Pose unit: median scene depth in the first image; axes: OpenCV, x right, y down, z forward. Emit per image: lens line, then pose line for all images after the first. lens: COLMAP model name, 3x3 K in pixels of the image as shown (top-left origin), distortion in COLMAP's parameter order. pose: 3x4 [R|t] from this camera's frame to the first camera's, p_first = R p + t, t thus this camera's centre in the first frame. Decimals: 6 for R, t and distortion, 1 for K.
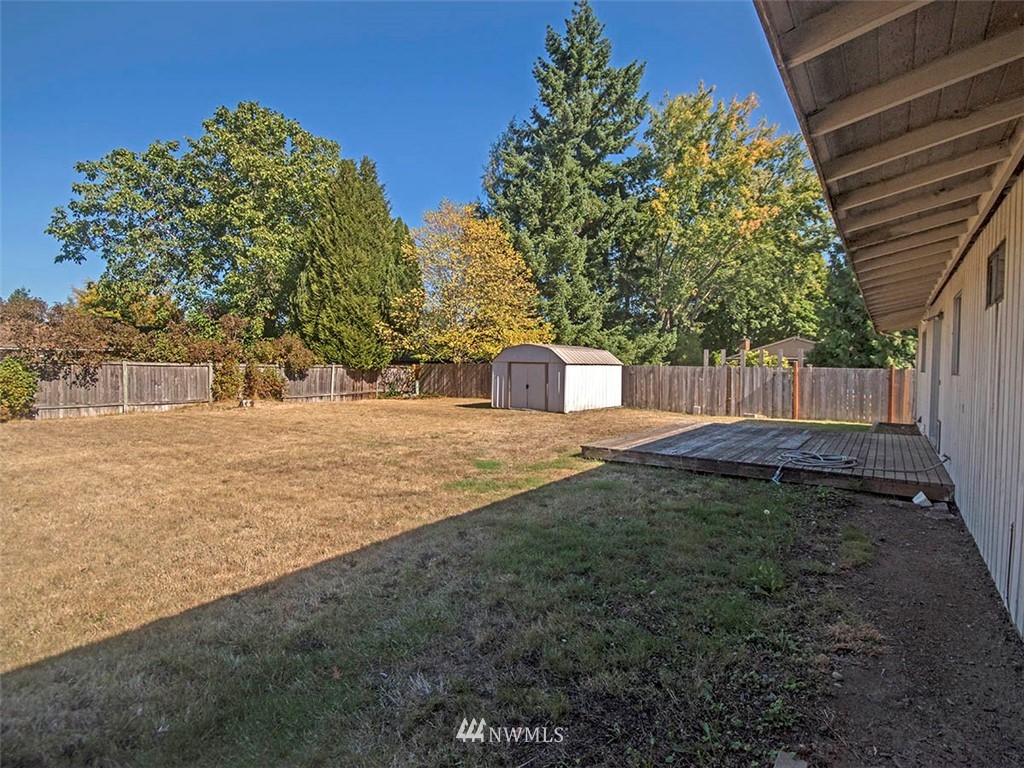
lens RADIAL K [[667.8, 0, 511.5], [0, 667.8, 386.0], [0, 0, 1]] dist [0.024817, -0.000101]
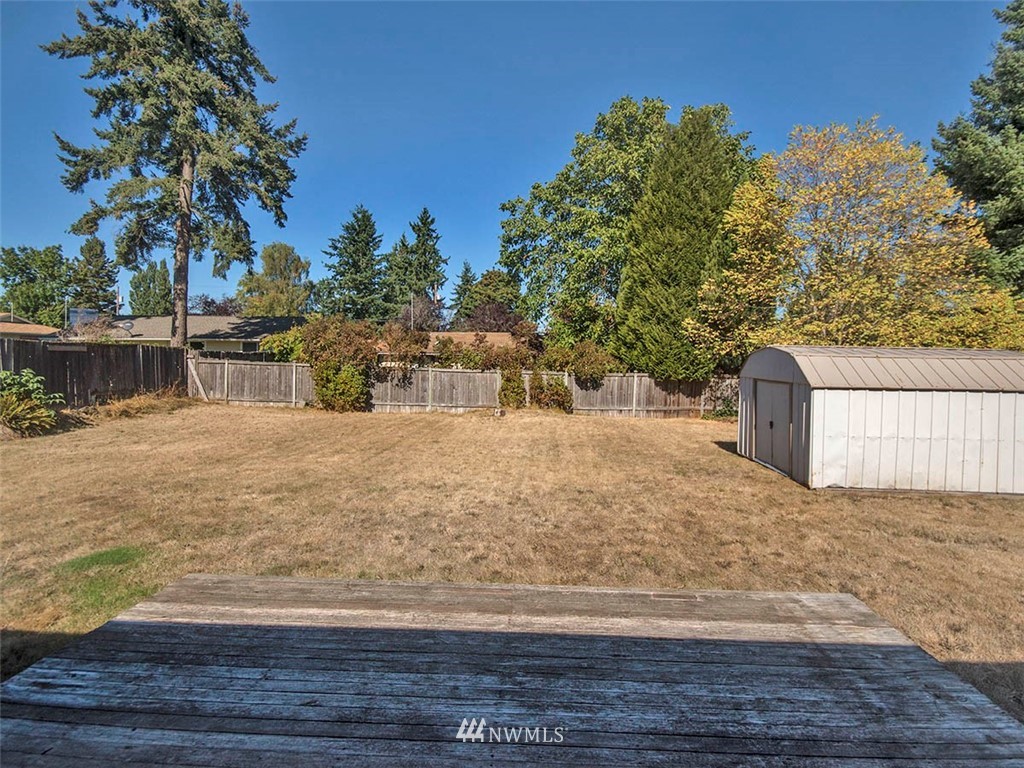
lens RADIAL K [[581.3, 0, 511.9], [0, 581.3, 381.0], [0, 0, 1]] dist [-0.003513, -0.000174]
pose [[0.457549, 0.037799, -0.888381, 0.320581], [-0.032713, 0.999135, 0.025663, -0.036833], [0.888583, 0.017319, 0.458389, 0.544309]]
